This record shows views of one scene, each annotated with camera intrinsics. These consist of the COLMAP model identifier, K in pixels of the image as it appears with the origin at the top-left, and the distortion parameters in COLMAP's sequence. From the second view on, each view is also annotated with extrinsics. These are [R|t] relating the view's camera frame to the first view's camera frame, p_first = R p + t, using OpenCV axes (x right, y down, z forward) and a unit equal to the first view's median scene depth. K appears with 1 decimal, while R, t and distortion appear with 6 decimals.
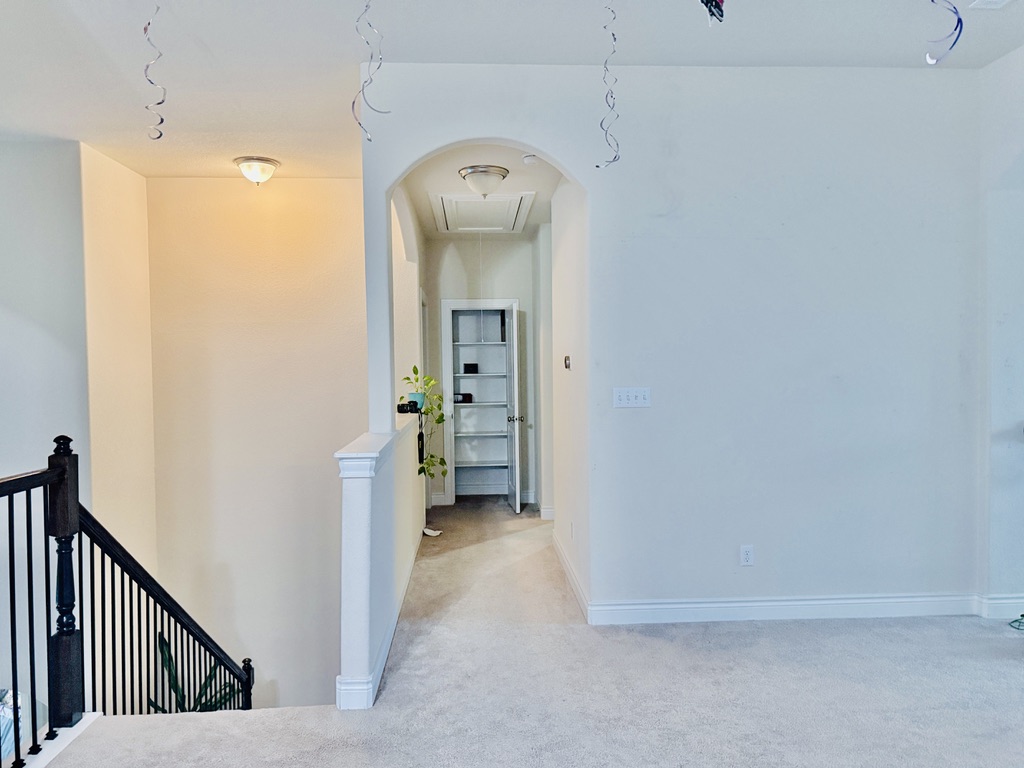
lens RADIAL K [[716.2, 0, 514.1], [0, 716.2, 383.4], [0, 0, 1]] dist [0.107357, -0.155656]
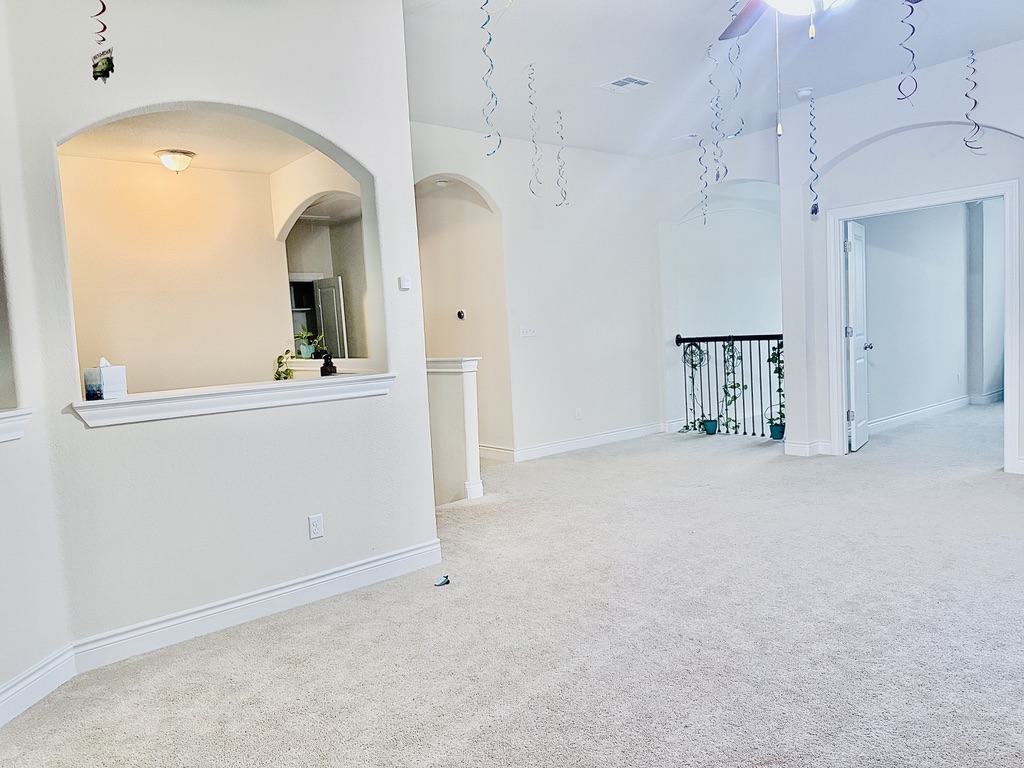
lens RADIAL K [[716.2, 0, 514.1], [0, 716.2, 383.4], [0, 0, 1]] dist [0.107357, -0.155656]
pose [[0.804622, -0.079843, 0.588395, -0.647526], [0.059464, 0.996772, 0.053941, 0.035606], [-0.590802, -0.008414, 0.806772, -0.283694]]
